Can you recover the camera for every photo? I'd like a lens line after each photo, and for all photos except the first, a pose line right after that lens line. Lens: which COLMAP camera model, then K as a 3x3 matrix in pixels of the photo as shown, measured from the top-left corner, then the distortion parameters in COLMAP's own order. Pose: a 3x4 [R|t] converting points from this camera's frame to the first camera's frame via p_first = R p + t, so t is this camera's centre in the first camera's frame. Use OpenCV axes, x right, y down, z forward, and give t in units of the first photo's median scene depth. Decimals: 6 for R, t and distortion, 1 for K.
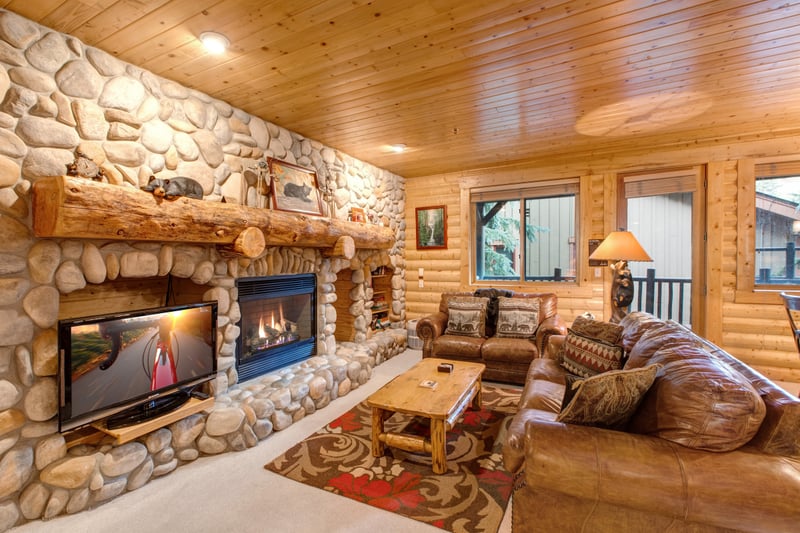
lens RADIAL K [[369.6, 0, 397.8], [0, 369.6, 265.5], [0, 0, 1]] dist [0.000027, -0.000179]
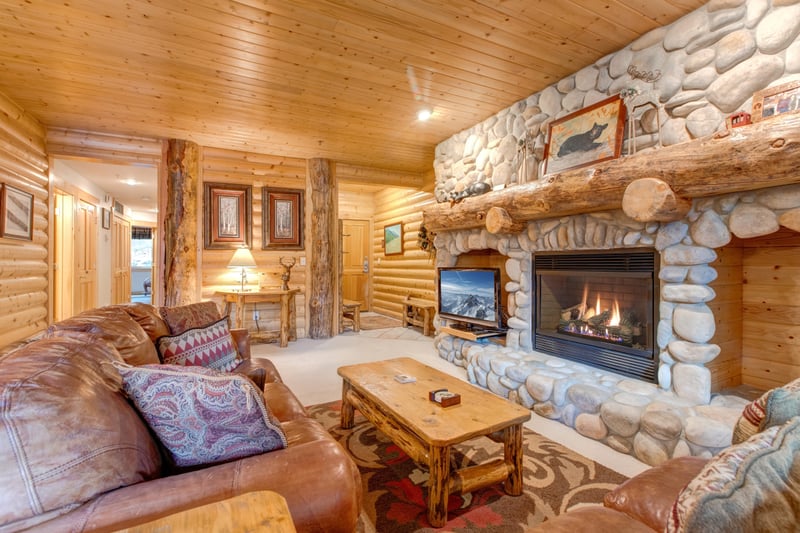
lens RADIAL K [[359.6, 0, 398.9], [0, 359.6, 259.3], [0, 0, 1]] dist [-0.000339, -0.000114]
pose [[-0.571718, 0.011682, -0.820367, 0.676928], [0.001103, 0.999909, 0.013470, 0.043404], [0.820449, 0.006797, -0.571679, 1.318672]]
